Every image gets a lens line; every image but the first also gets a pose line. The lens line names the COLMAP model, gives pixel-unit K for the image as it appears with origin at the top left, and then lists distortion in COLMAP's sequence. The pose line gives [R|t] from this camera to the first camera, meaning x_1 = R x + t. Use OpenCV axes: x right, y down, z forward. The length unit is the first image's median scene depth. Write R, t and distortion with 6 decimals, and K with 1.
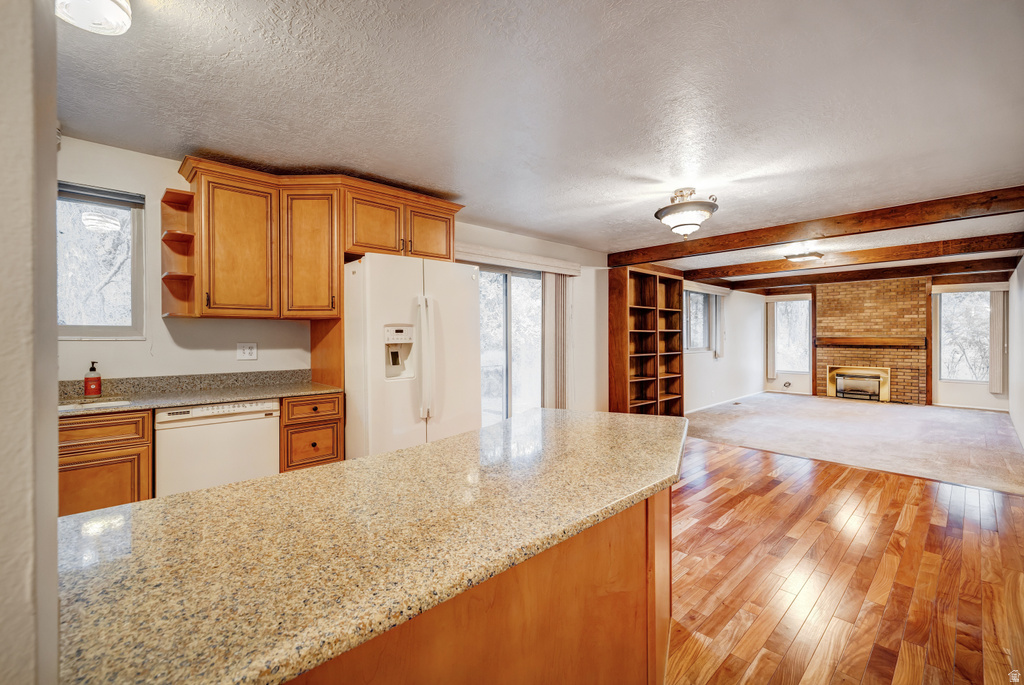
lens RADIAL K [[444.1, 0, 507.2], [0, 444.1, 337.0], [0, 0, 1]] dist [-0.003641, 0.003436]
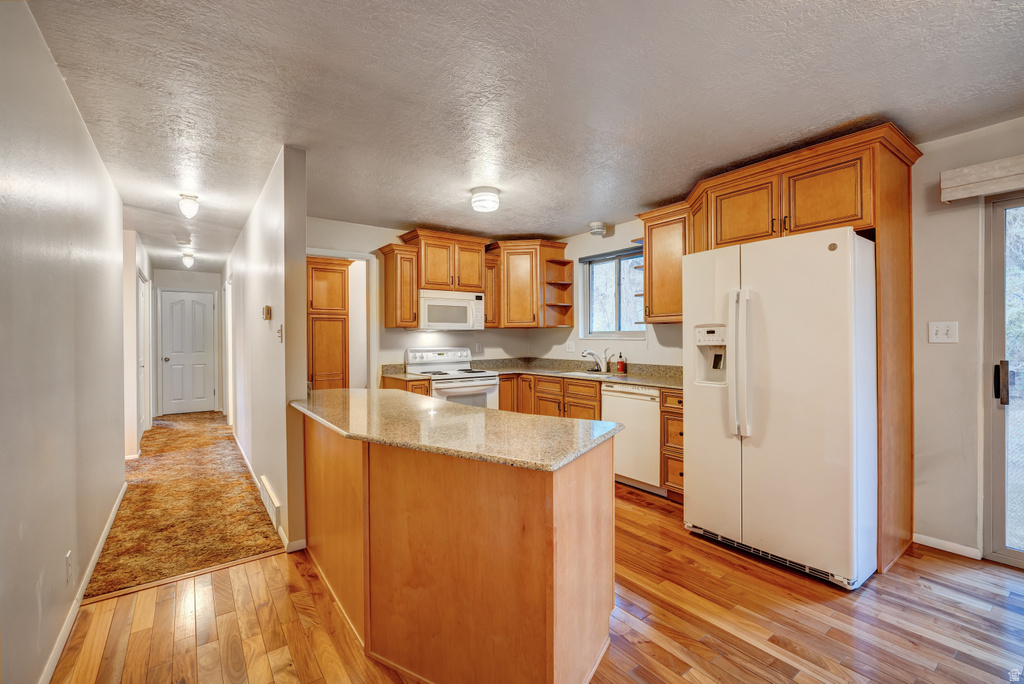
lens RADIAL K [[444.1, 0, 525.0], [0, 444.1, 345.0], [0, 0, 1]] dist [-0.003641, 0.003436]
pose [[-0.101165, 0.019277, -0.994683, 0.630390], [0.000996, 0.999814, 0.019275, -0.004121], [0.994869, 0.000959, -0.101166, 0.628903]]
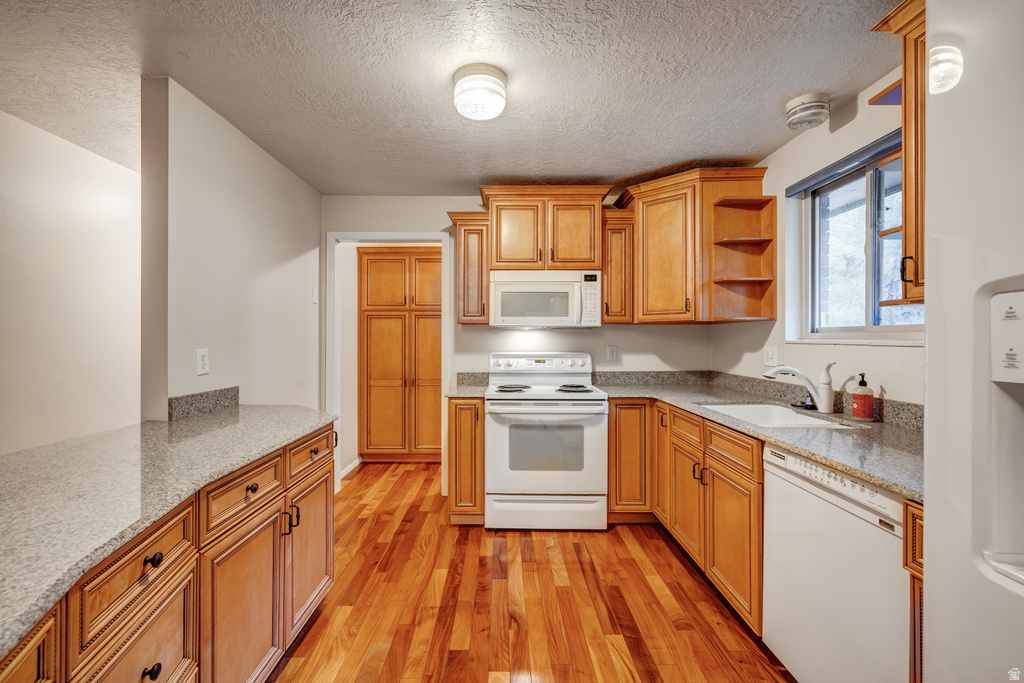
lens RADIAL K [[444.1, 0, 489.1], [0, 444.1, 339.9], [0, 0, 1]] dist [-0.003641, 0.003436]
pose [[-0.703361, 0.003403, -0.710824, 0.028833], [-0.003559, 0.999959, 0.008309, -0.004315], [0.710824, 0.008374, -0.703320, 0.846529]]
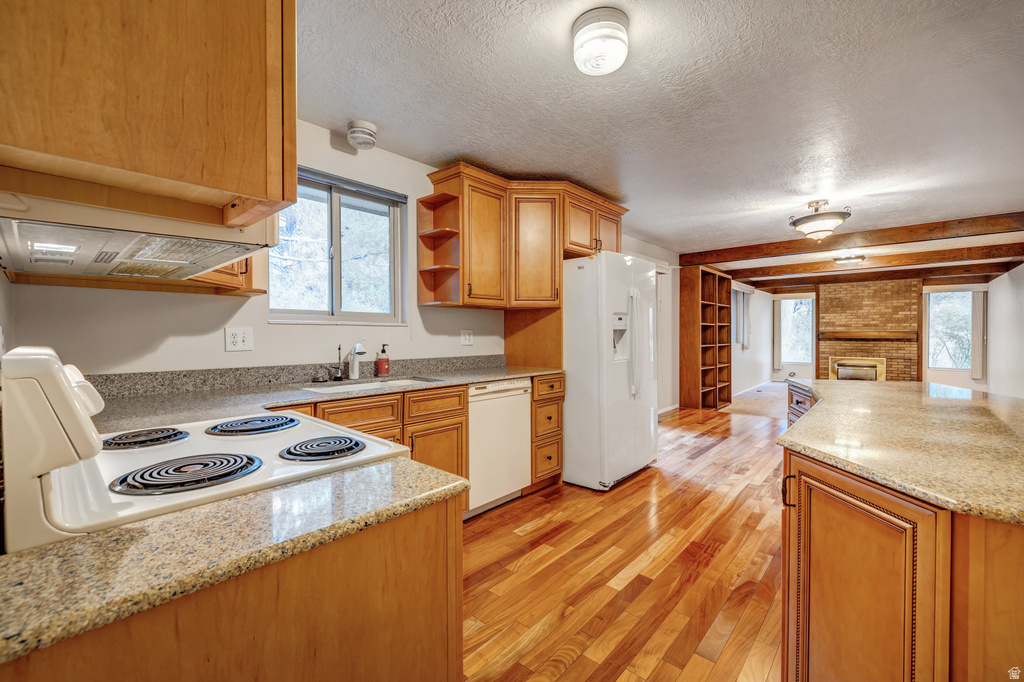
lens RADIAL K [[444.1, 0, 497.9], [0, 444.1, 337.7], [0, 0, 1]] dist [-0.003641, 0.003436]
pose [[0.996138, -0.000668, 0.087804, -0.584737], [0.000125, 0.999981, 0.006193, 0.025193], [-0.087806, -0.006158, 0.996119, -0.109579]]
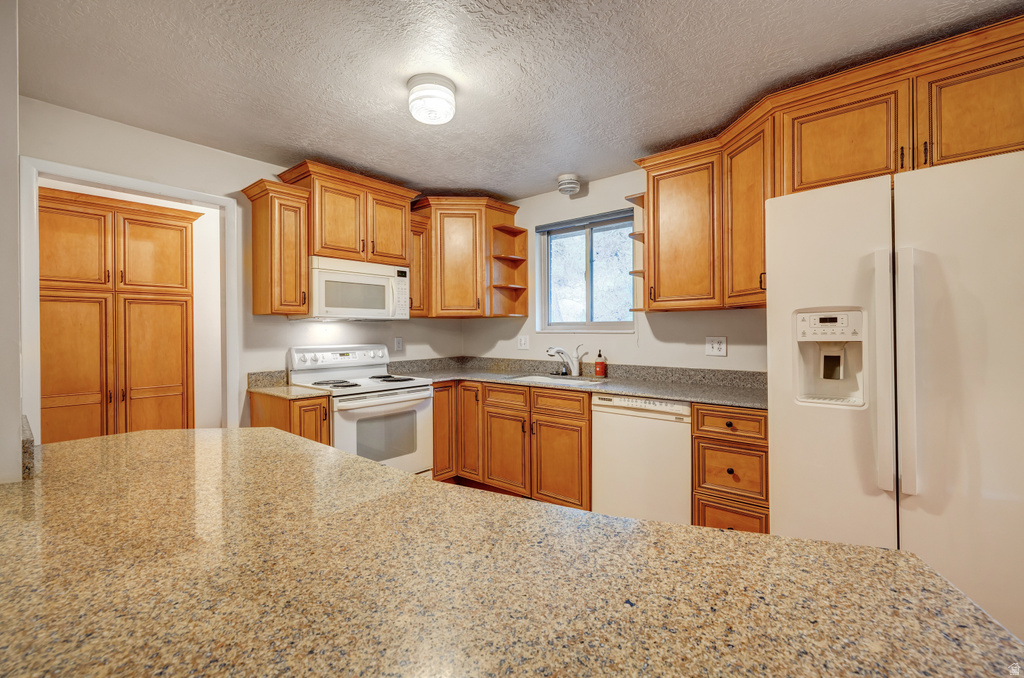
lens RADIAL K [[444.1, 0, 520.6], [0, 444.1, 334.5], [0, 0, 1]] dist [-0.003641, 0.003436]
pose [[0.116000, 0.009942, -0.993199, 0.243418], [0.001234, 0.999948, 0.010154, -0.000855], [0.993248, -0.002404, 0.115981, 0.483654]]
